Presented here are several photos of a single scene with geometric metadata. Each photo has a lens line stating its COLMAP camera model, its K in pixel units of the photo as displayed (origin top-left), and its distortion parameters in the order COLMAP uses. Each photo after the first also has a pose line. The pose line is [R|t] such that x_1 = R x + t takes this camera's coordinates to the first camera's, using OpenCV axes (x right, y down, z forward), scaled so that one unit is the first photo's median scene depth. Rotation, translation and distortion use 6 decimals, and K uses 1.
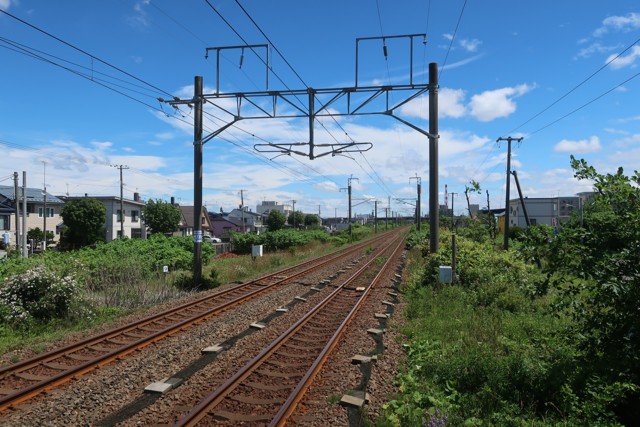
lens RADIAL K [[507.1, 0, 312.9], [0, 507.1, 214.6], [0, 0, 1]] dist [0.001435, 0.002884]
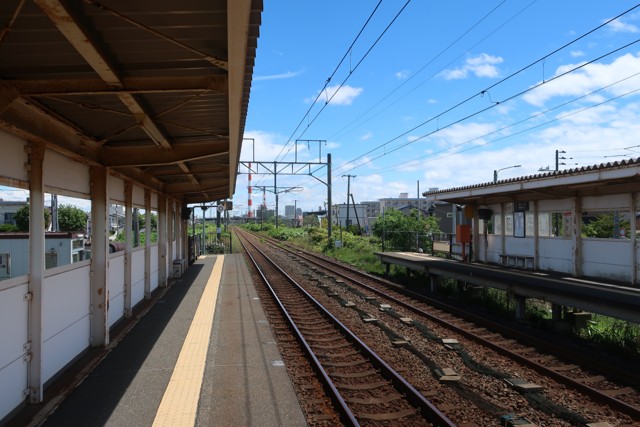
lens RADIAL K [[511.7, 0, 318.7], [0, 511.7, 212.3], [0, 0, 1]] dist [-0.025147, -0.002566]
pose [[0.933537, 0.004636, 0.358451, -0.118728], [-0.003235, 0.999985, -0.004509, -0.004376], [-0.358466, 0.003050, 0.933538, -0.213136]]
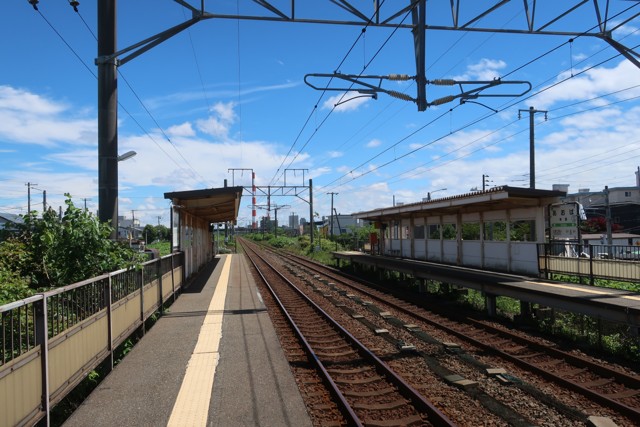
lens RADIAL K [[511.7, 0, 318.7], [0, 511.7, 212.3], [0, 0, 1]] dist [-0.025147, -0.002566]
pose [[0.936854, -0.002949, 0.349708, -0.144493], [0.011453, 0.999687, -0.022251, -0.006901], [-0.349532, 0.024851, 0.936595, -0.342626]]
